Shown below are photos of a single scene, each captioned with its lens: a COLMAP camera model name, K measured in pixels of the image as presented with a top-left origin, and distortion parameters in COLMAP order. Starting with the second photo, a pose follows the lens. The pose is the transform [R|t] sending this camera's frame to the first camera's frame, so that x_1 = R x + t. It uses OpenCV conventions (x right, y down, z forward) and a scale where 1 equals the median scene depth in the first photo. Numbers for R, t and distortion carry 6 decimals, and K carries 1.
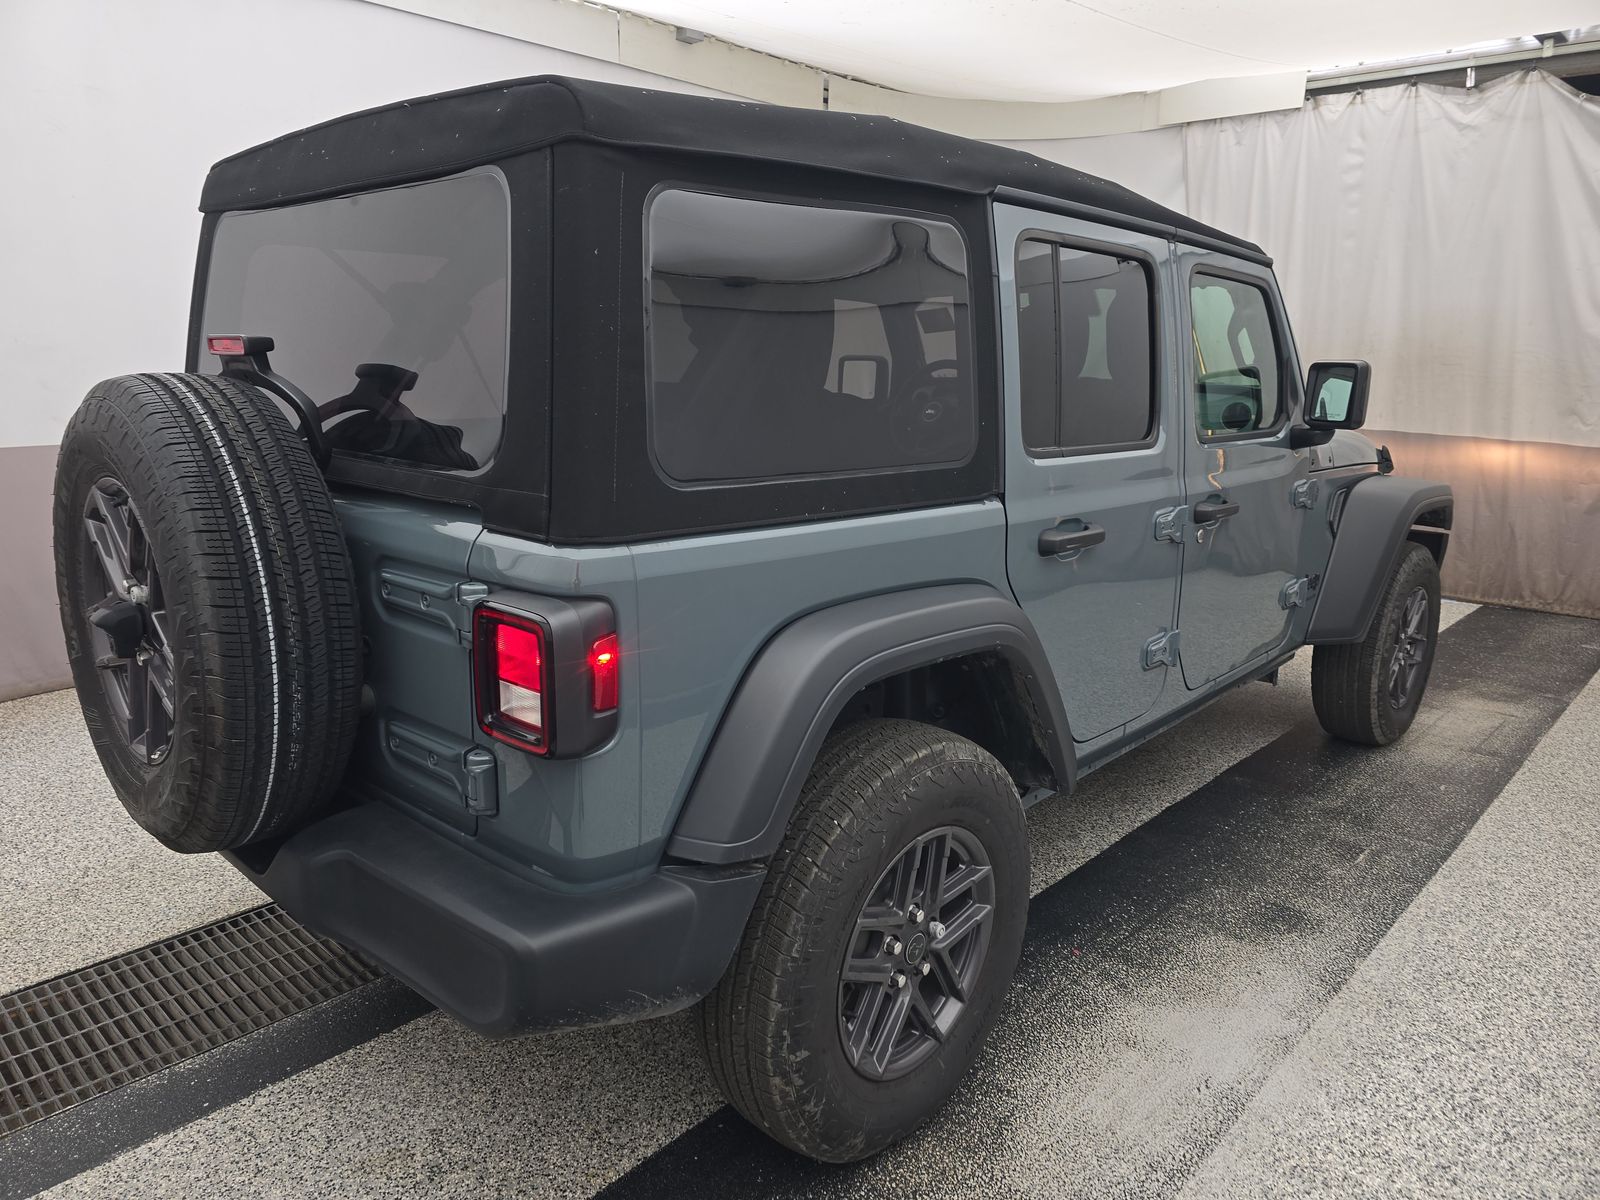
lens RADIAL K [[1051.3, 0, 797.4], [0, 1051.3, 599.0], [0, 0, 1]] dist [0.019069, -0.033118]
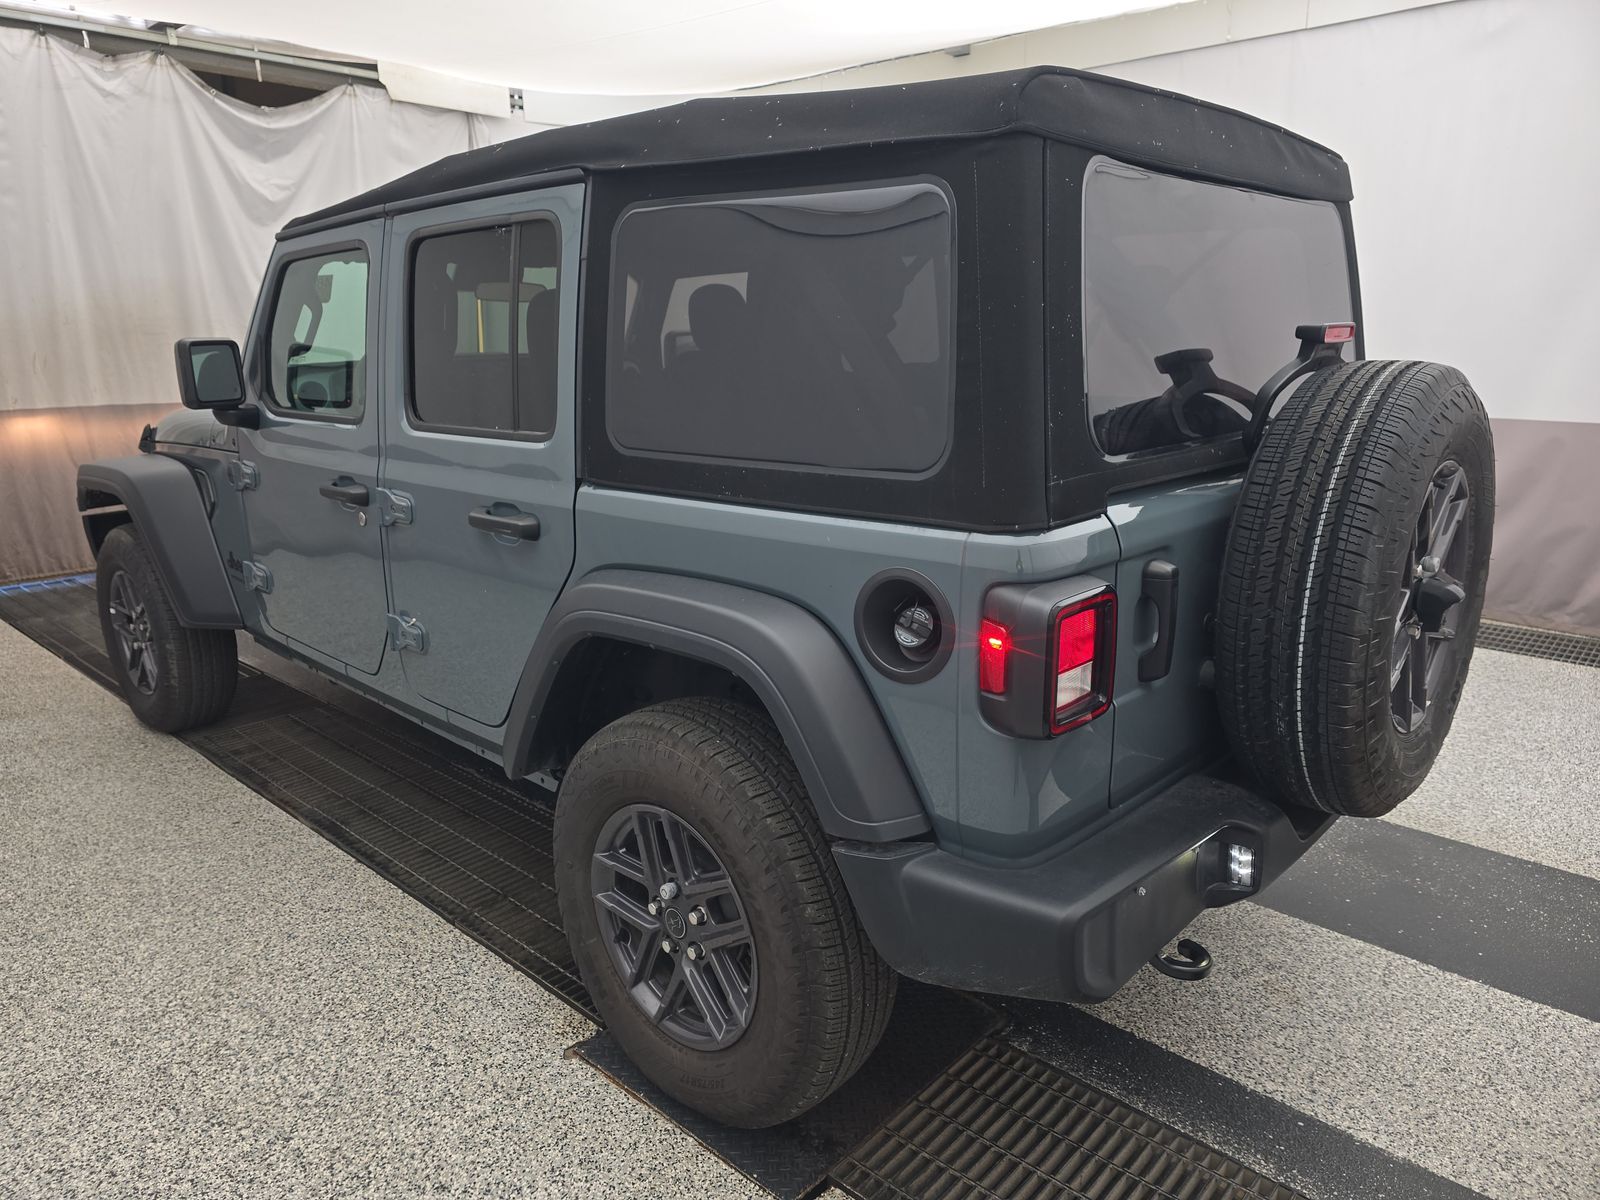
lens RADIAL K [[1051.3, 0, 803.7], [0, 1051.3, 600.8], [0, 0, 1]] dist [0.019069, -0.033118]
pose [[-0.007544, -0.251889, 0.967727, -0.479170], [0.219813, 0.943666, 0.247340, -0.108712], [-0.975513, 0.214585, 0.048249, 0.452098]]
